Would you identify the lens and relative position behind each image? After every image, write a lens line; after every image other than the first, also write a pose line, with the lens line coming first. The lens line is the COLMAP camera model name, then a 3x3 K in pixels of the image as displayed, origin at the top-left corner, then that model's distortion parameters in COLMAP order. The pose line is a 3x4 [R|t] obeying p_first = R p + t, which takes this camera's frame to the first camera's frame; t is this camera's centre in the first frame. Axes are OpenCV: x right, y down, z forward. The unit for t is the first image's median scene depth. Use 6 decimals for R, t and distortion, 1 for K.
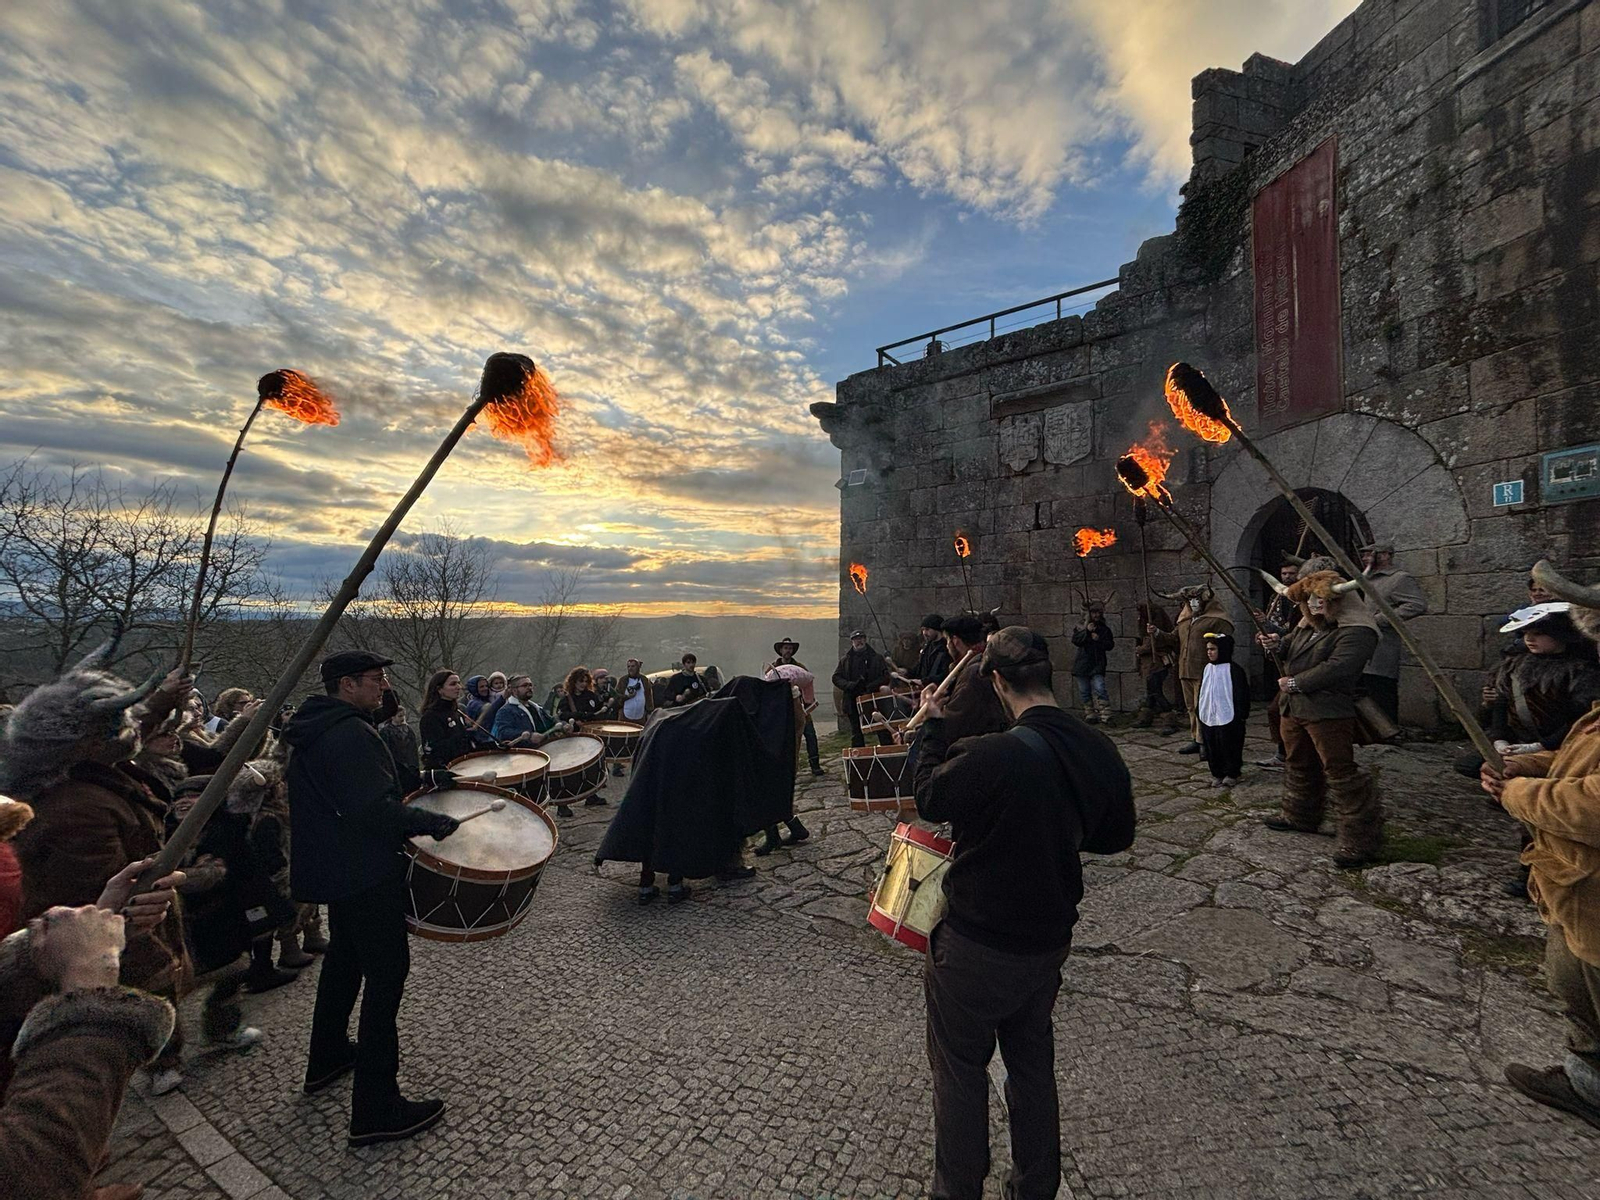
lens RADIAL K [[645.8, 0, 800.0], [0, 645.8, 600.0], [0, 0, 1]] dist [0.002916, -0.002551]
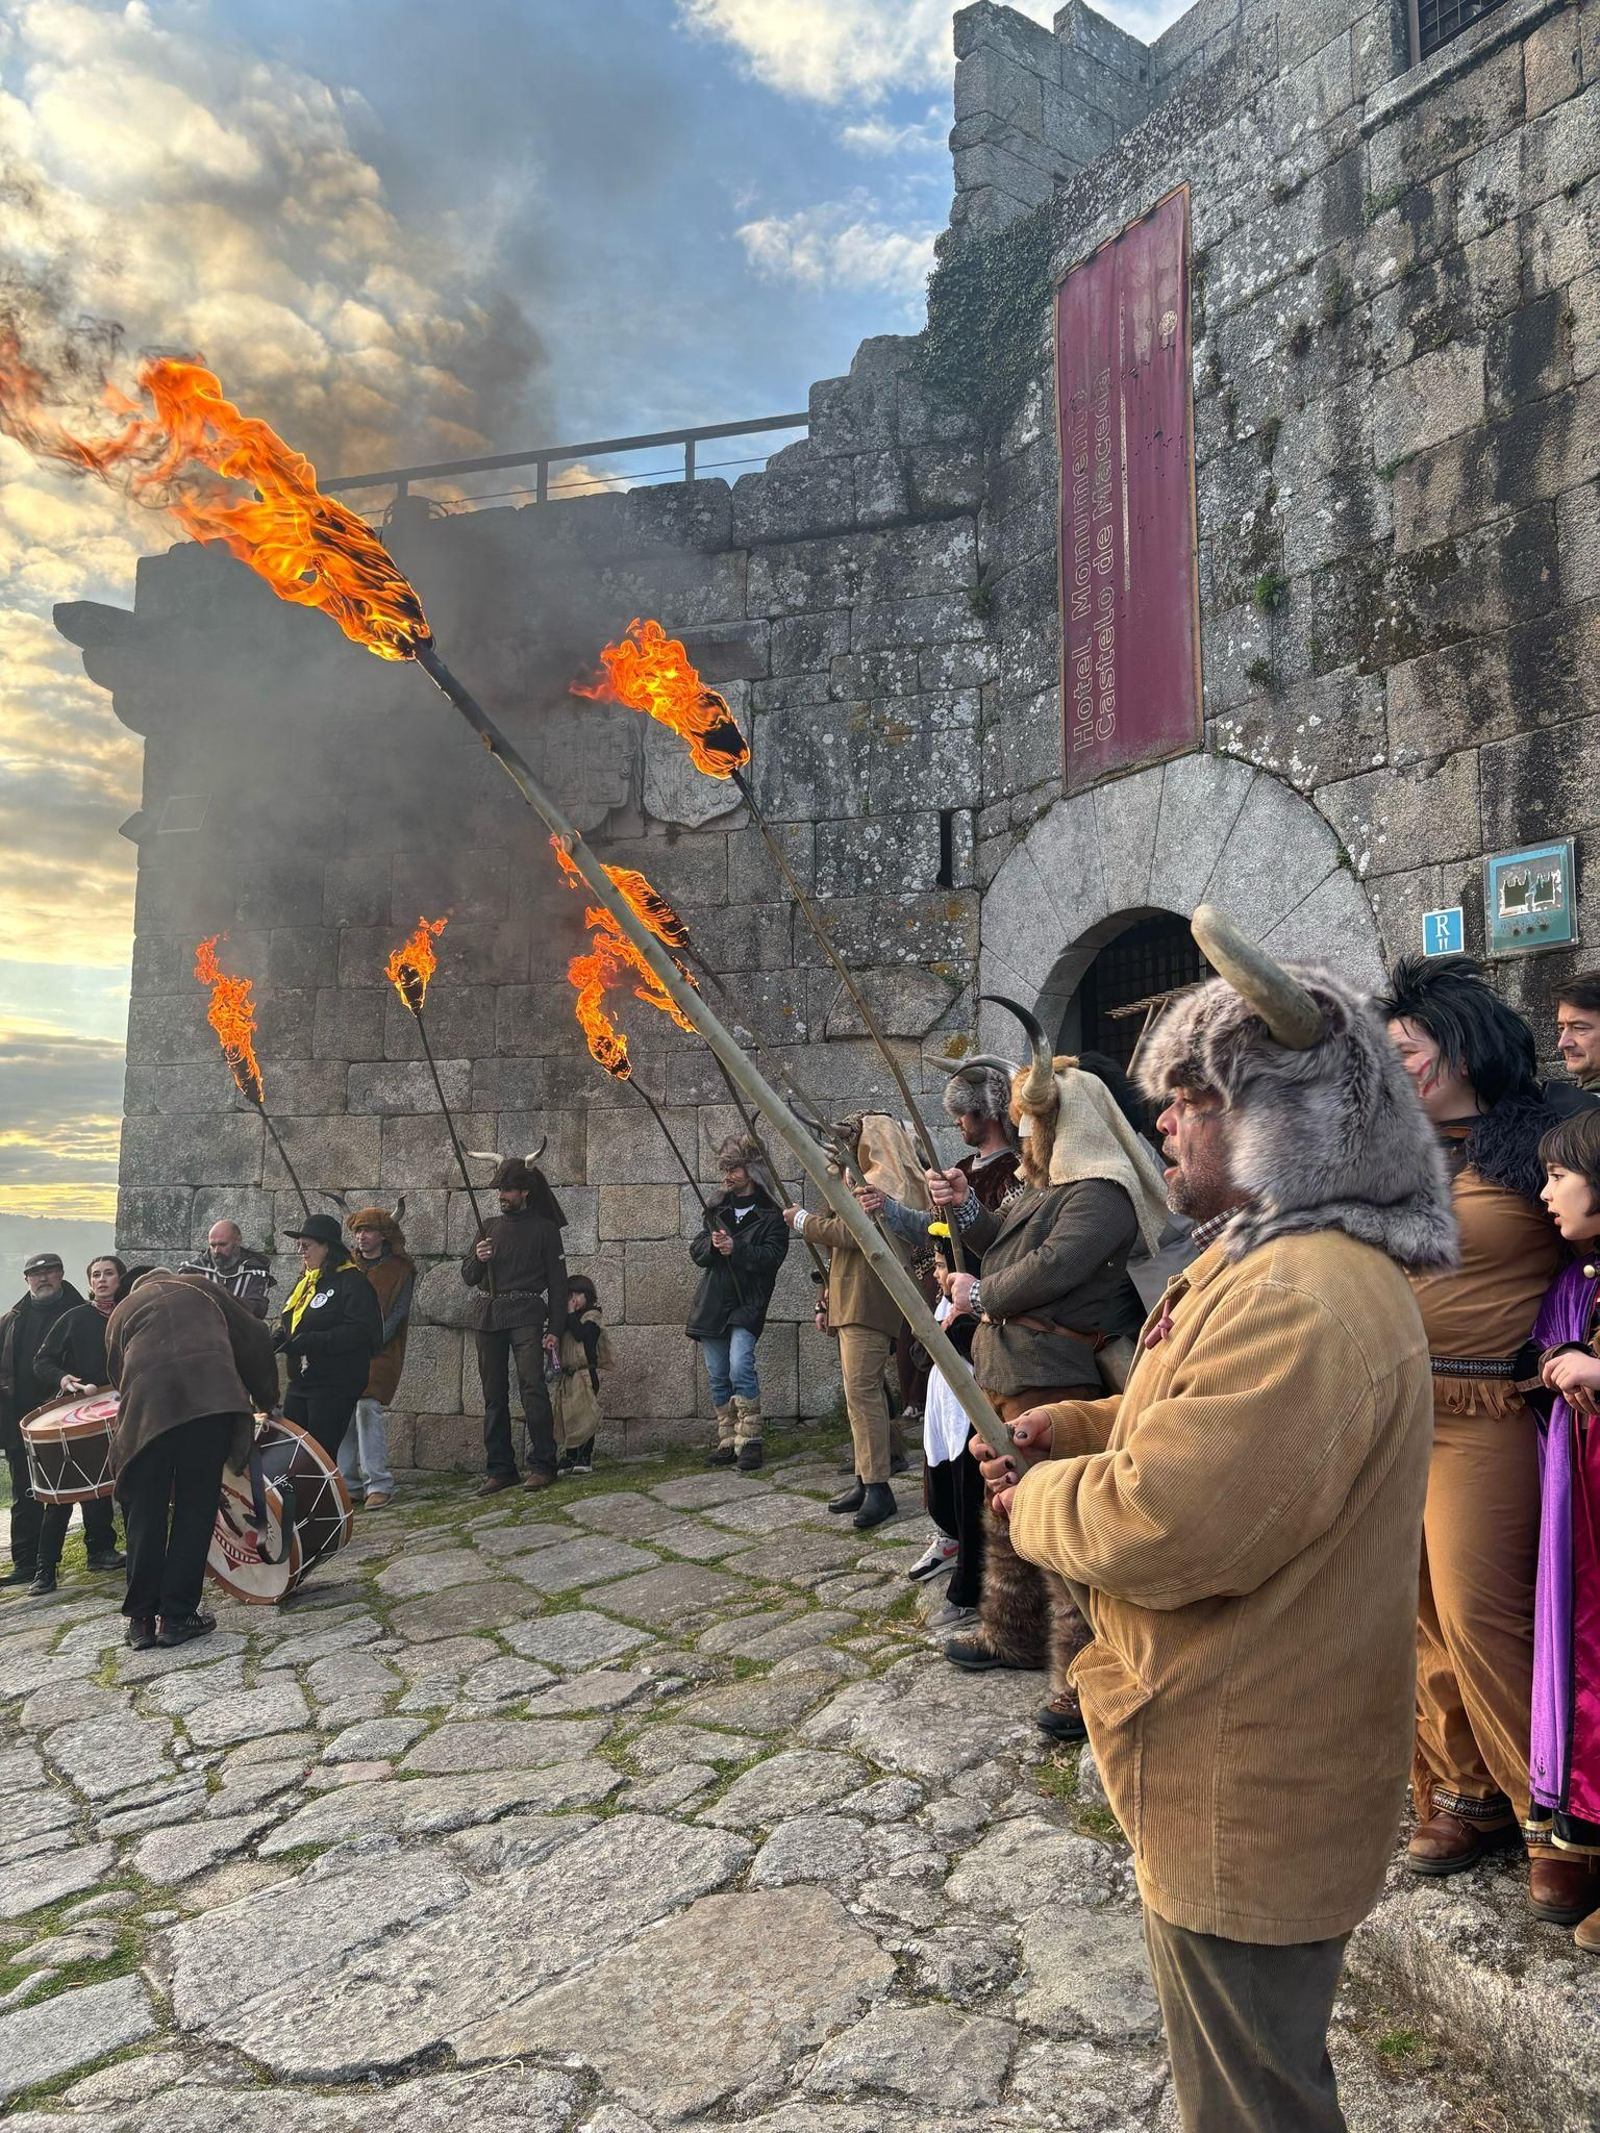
lens RADIAL K [[1619.0, 0, 818.7], [0, 1619.0, 1050.9], [0, 0, 1]] dist [0.026591, -0.033382]
pose [[0.927376, 0.040495, 0.371933, 0.201612], [-0.012337, 0.996895, -0.077776, 0.031855], [-0.373928, 0.067539, 0.924995, 0.028839]]
